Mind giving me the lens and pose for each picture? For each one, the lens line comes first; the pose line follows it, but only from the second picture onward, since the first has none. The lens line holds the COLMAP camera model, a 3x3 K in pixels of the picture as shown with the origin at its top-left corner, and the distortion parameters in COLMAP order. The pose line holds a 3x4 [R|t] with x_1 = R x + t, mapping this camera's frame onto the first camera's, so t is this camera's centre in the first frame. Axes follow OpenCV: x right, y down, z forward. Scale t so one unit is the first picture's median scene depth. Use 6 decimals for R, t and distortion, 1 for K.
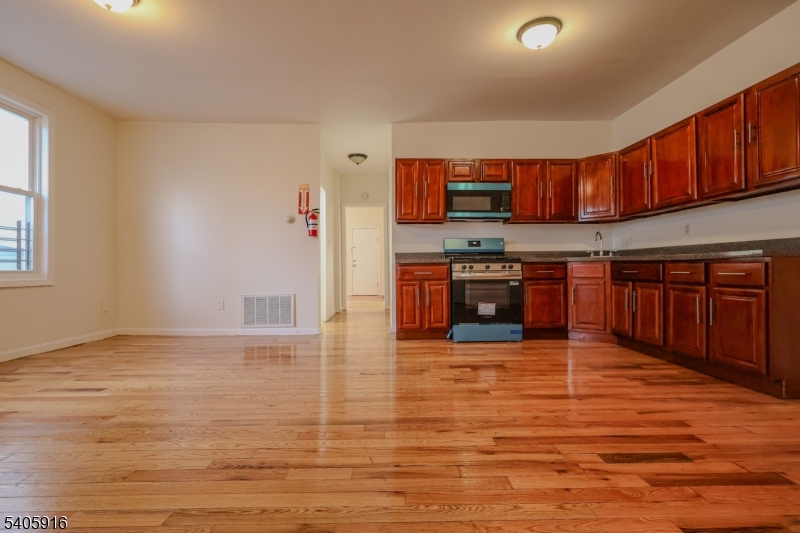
lens RADIAL K [[361.3, 0, 397.5], [0, 361.3, 269.3], [0, 0, 1]] dist [-0.000771, -0.000027]
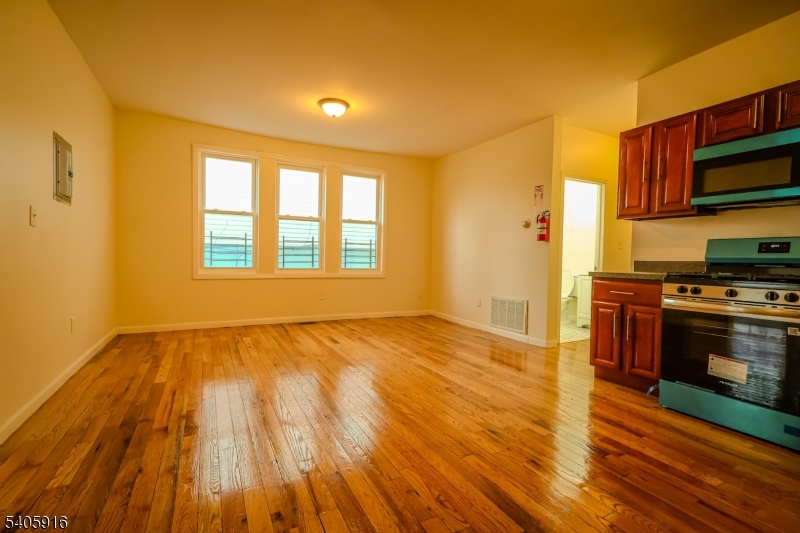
lens RADIAL K [[361.3, 0, 397.5], [0, 361.3, 269.3], [0, 0, 1]] dist [-0.000771, -0.000027]
pose [[0.451218, 0.041947, -0.891427, 0.497050], [-0.027213, 0.999077, 0.033238, -0.046329], [0.891999, 0.009260, 0.451943, 0.294988]]
